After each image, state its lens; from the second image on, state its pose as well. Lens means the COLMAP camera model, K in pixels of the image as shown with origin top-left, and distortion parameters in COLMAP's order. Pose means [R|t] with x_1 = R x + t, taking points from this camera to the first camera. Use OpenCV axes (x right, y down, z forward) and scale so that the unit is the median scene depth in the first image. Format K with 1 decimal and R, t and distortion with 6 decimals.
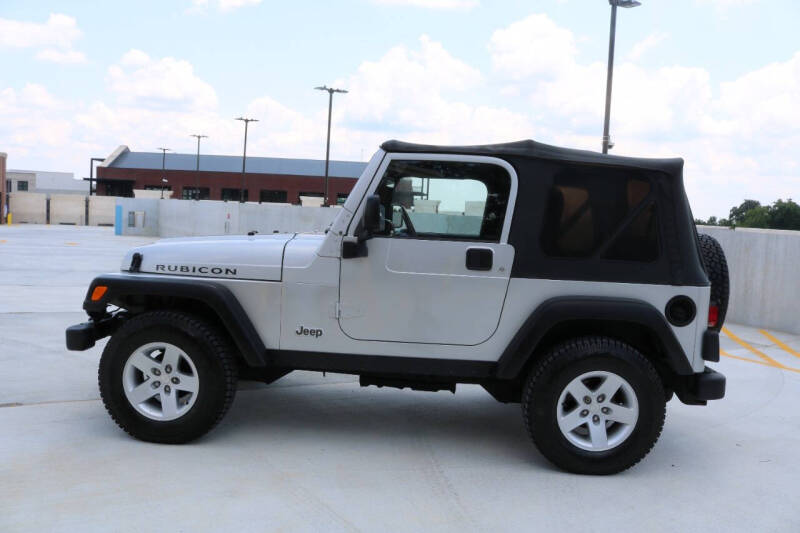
lens RADIAL K [[787.5, 0, 403.0], [0, 787.5, 265.4], [0, 0, 1]] dist [-0.123724, 0.000000]
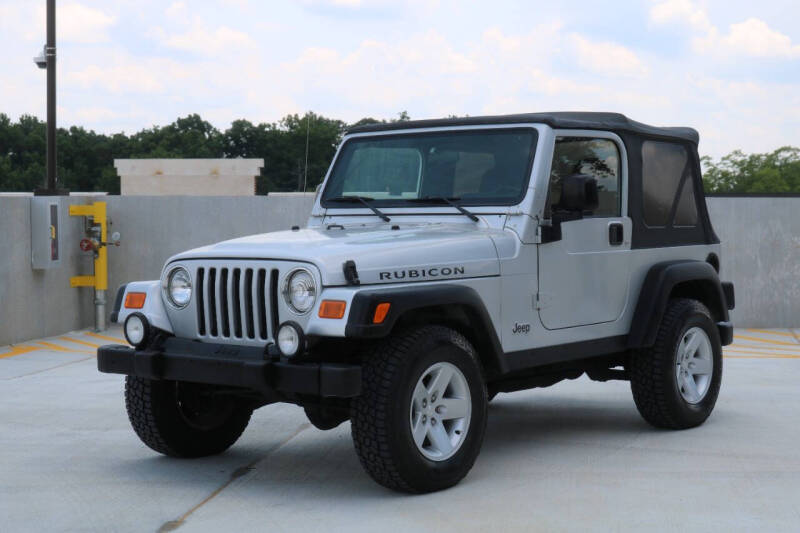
lens RADIAL K [[1465.5, 0, 396.2], [0, 1465.5, 266.7], [0, 0, 1]] dist [-0.005933, 0.000000]
pose [[0.583904, -0.090545, 0.806758, -1.526580], [0.083292, 0.995198, 0.051411, -0.082890], [-0.807539, 0.037177, 0.588641, 0.119565]]
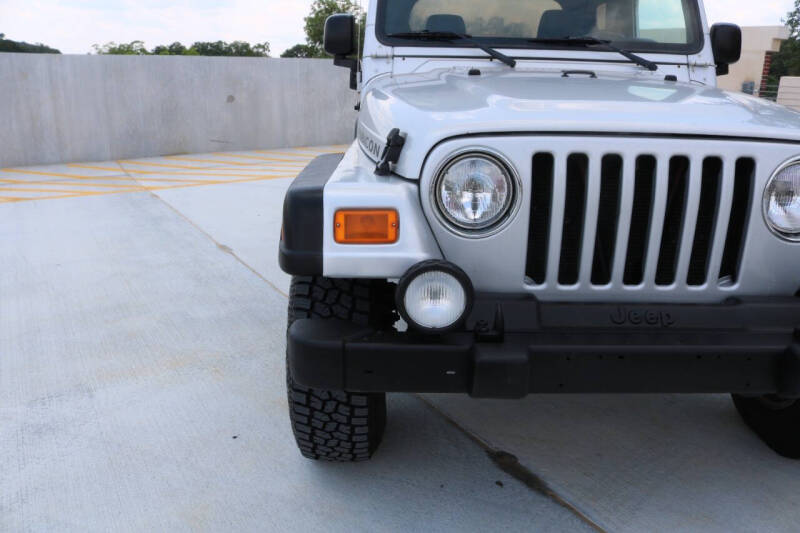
lens RADIAL K [[651.5, 0, 399.1], [0, 651.5, 263.3], [0, 0, 1]] dist [-0.115068, 0.037497]
pose [[-0.061217, -0.335046, 0.940211, -0.706021], [0.035718, 0.940639, 0.337524, -0.080628], [-0.997485, 0.054245, -0.045616, 1.318283]]
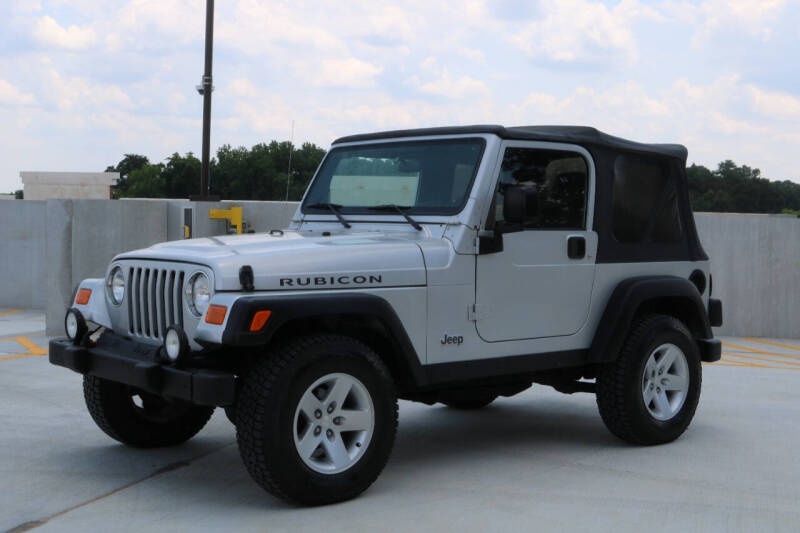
lens RADIAL K [[1151.2, 0, 398.9], [0, 1151.2, 261.7], [0, 0, 1]] dist [-0.054433, 0.000000]
pose [[0.718466, -0.065496, 0.692472, -1.040419], [0.056781, 0.997757, 0.035458, -0.052429], [-0.693241, 0.013843, 0.720573, 0.098561]]
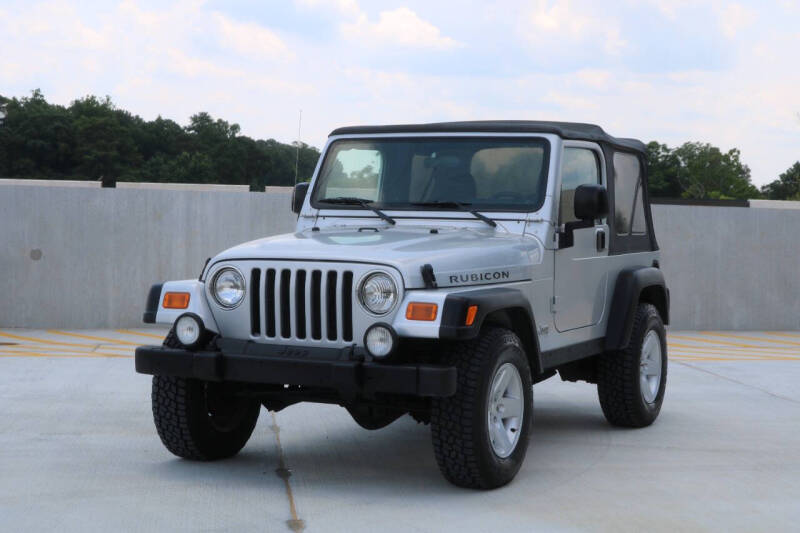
lens RADIAL K [[1575.2, 0, 397.5], [0, 1575.2, 259.6], [0, 0, 1]] dist [0.019438, 0.000000]
pose [[0.371759, -0.081723, 0.924725, -1.886930], [0.053224, 0.996355, 0.066656, -0.132599], [-0.926802, 0.024438, 0.374753, 0.444163]]
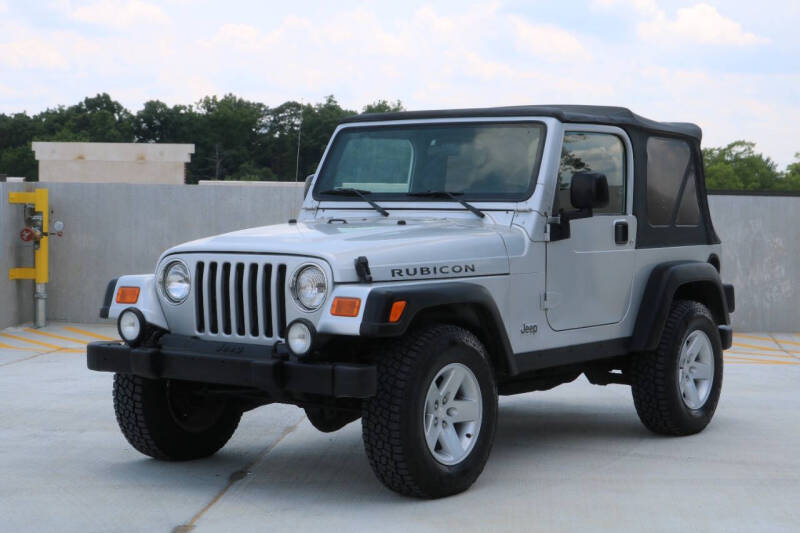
lens RADIAL K [[1575.2, 0, 395.5], [0, 1575.2, 262.3], [0, 0, 1]] dist [0.019438, 0.000000]
pose [[0.543677, -0.082620, 0.835218, -1.624068], [0.066594, 0.996252, 0.055200, -0.093796], [-0.836648, 0.025610, 0.547142, 0.161731]]
